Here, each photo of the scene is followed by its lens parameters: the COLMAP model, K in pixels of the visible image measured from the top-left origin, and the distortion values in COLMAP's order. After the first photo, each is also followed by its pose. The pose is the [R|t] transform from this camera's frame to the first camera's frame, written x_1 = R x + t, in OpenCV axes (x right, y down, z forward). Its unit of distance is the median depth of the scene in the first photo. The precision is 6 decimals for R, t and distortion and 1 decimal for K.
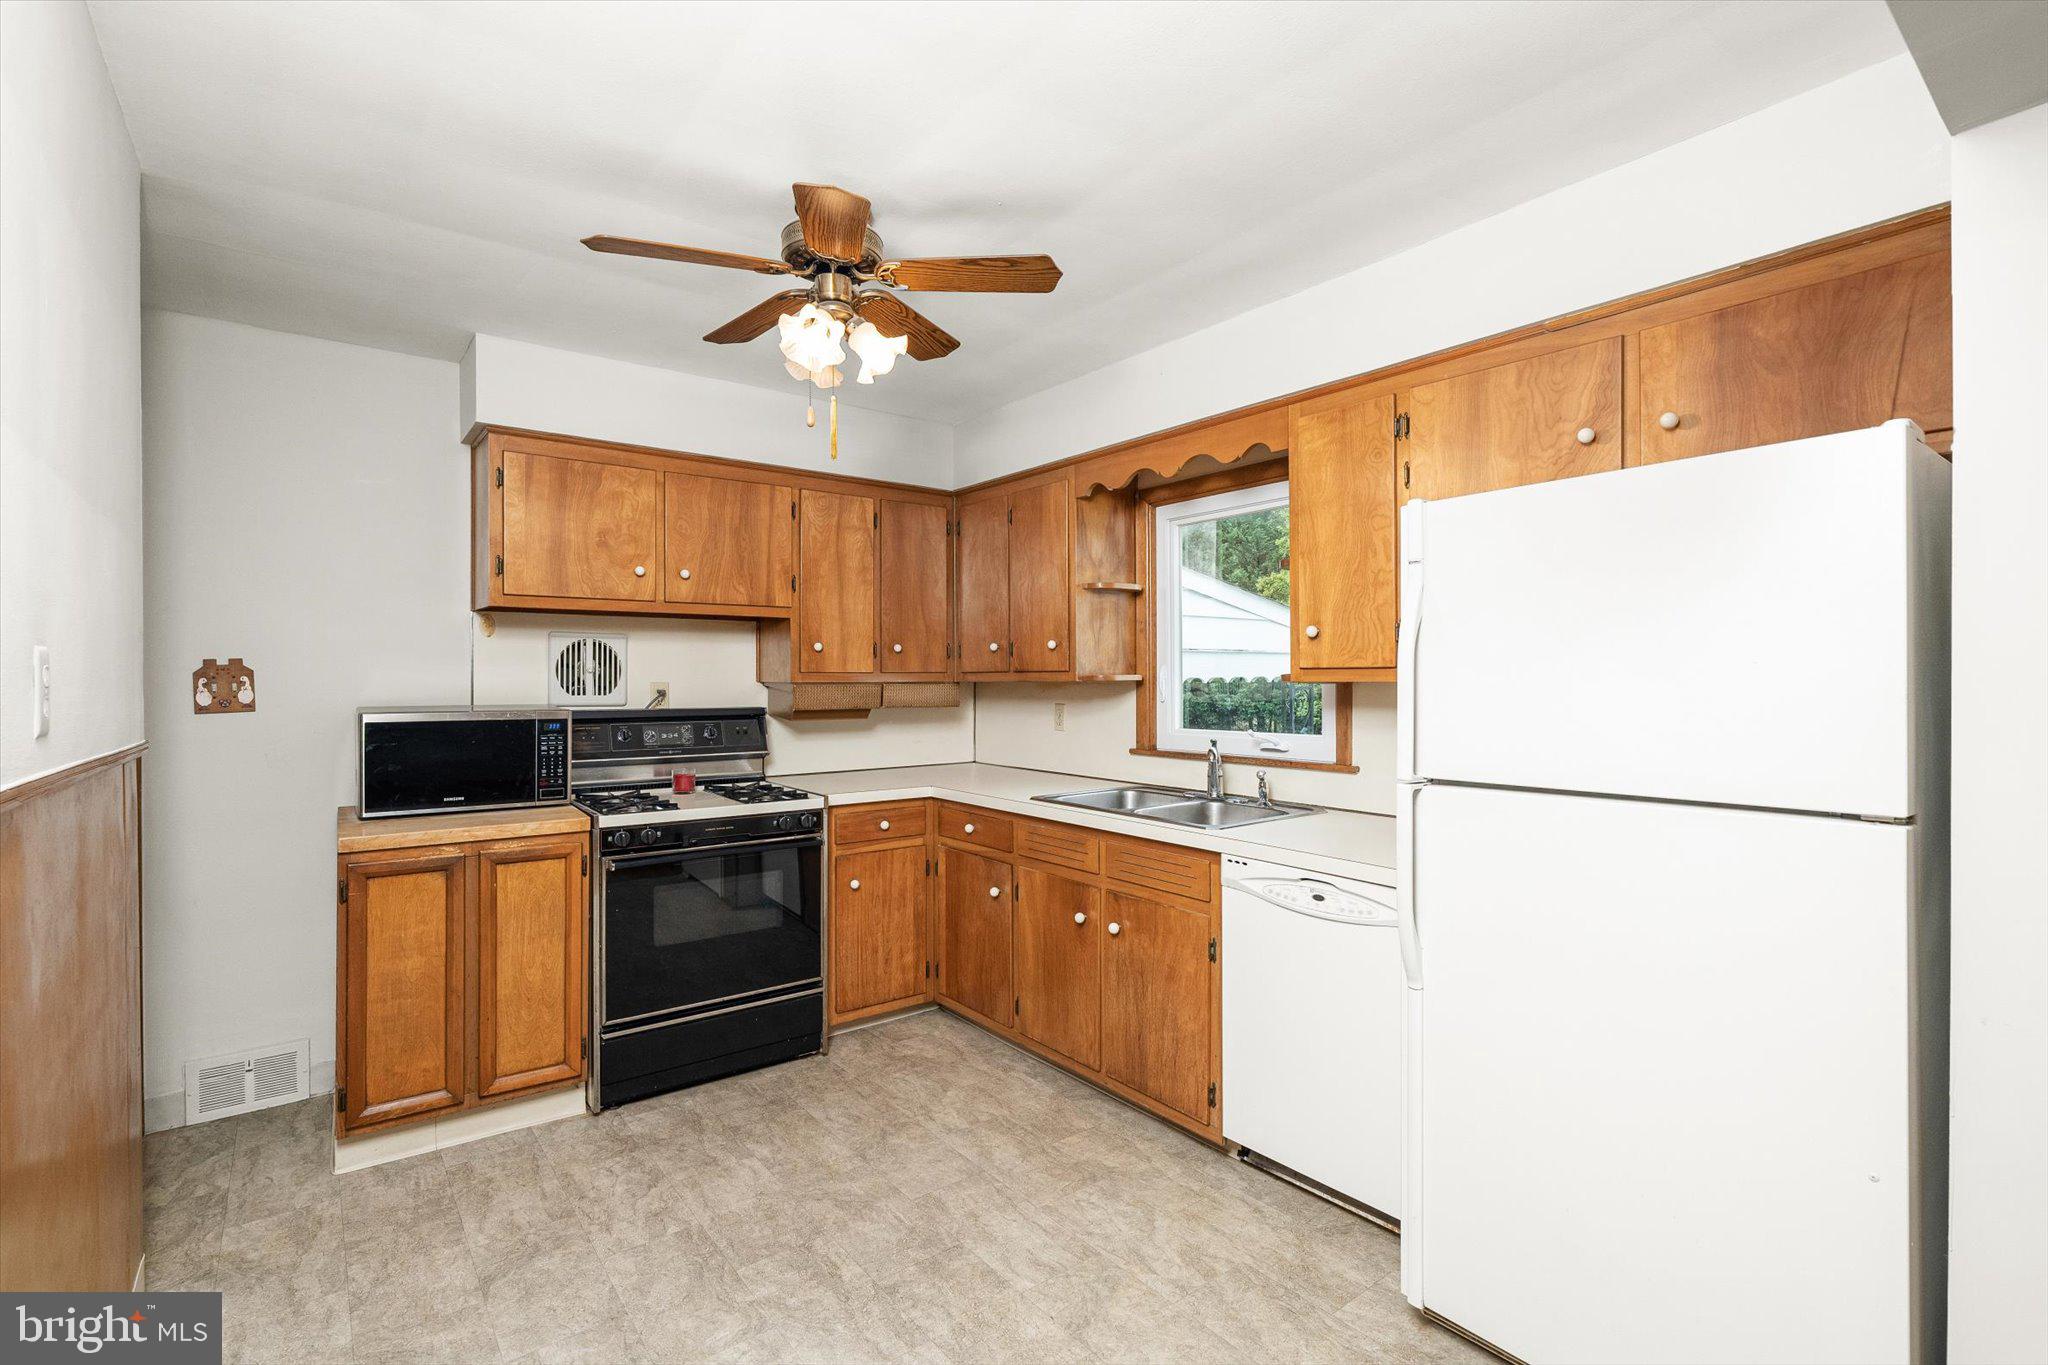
lens RADIAL K [[945.0, 0, 1024.0], [0, 945.0, 682.5], [0, 0, 1]] dist [-0.001349, -0.000179]
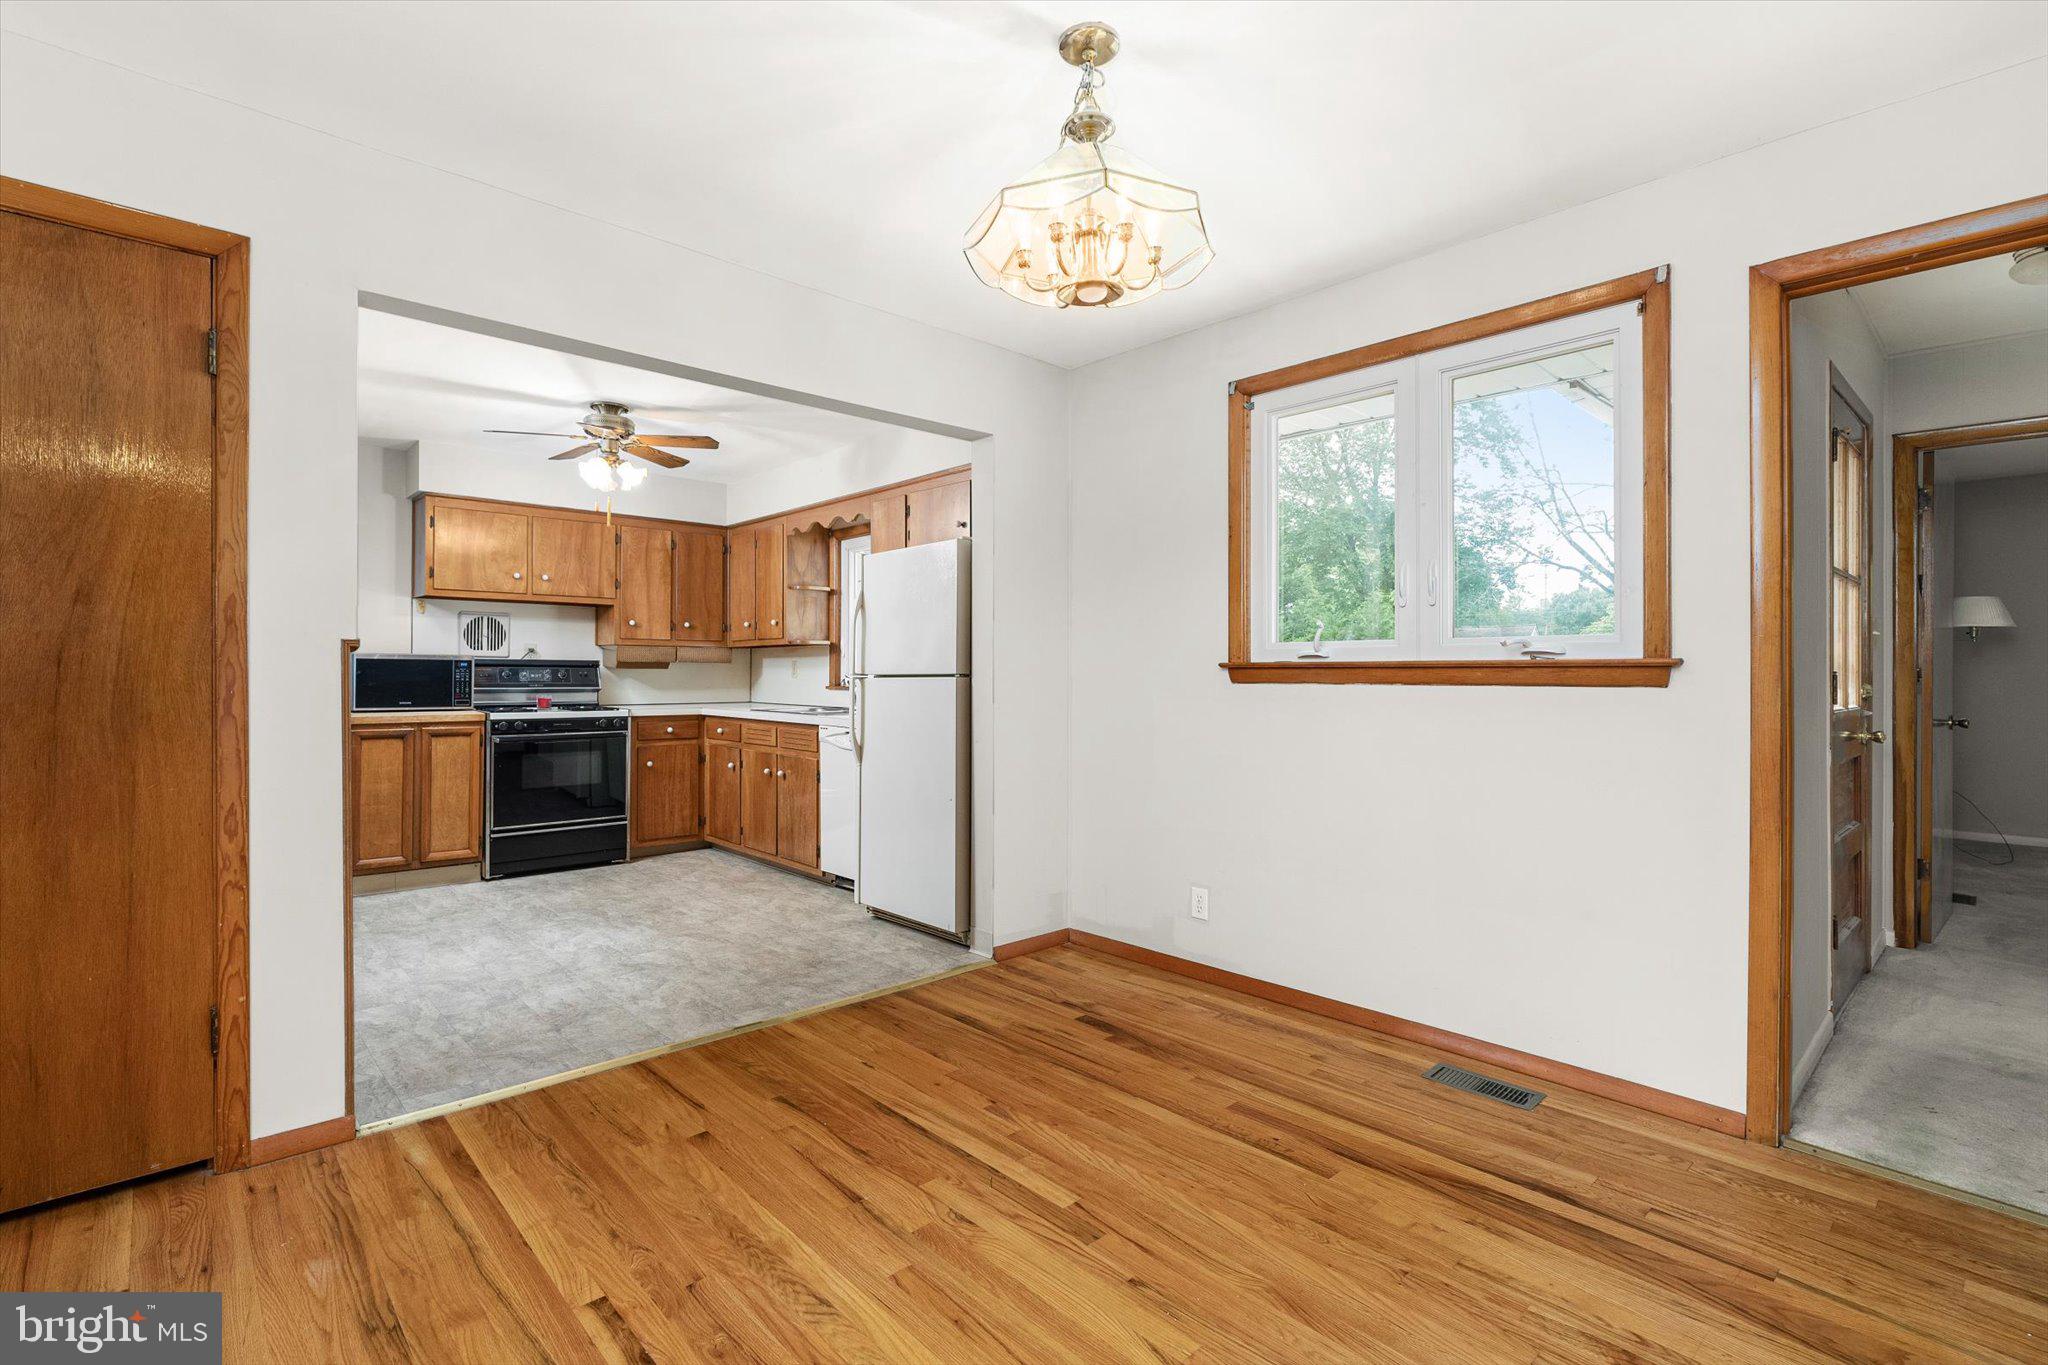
lens RADIAL K [[948.3, 0, 1024.0], [0, 948.3, 682.5], [0, 0, 1]] dist [0.001024, 0.000118]
pose [[0.996355, 0.007199, 0.084995, 0.349519], [-0.007436, 0.999969, 0.002474, 0.061574], [-0.084975, -0.003097, 0.996378, -0.757210]]
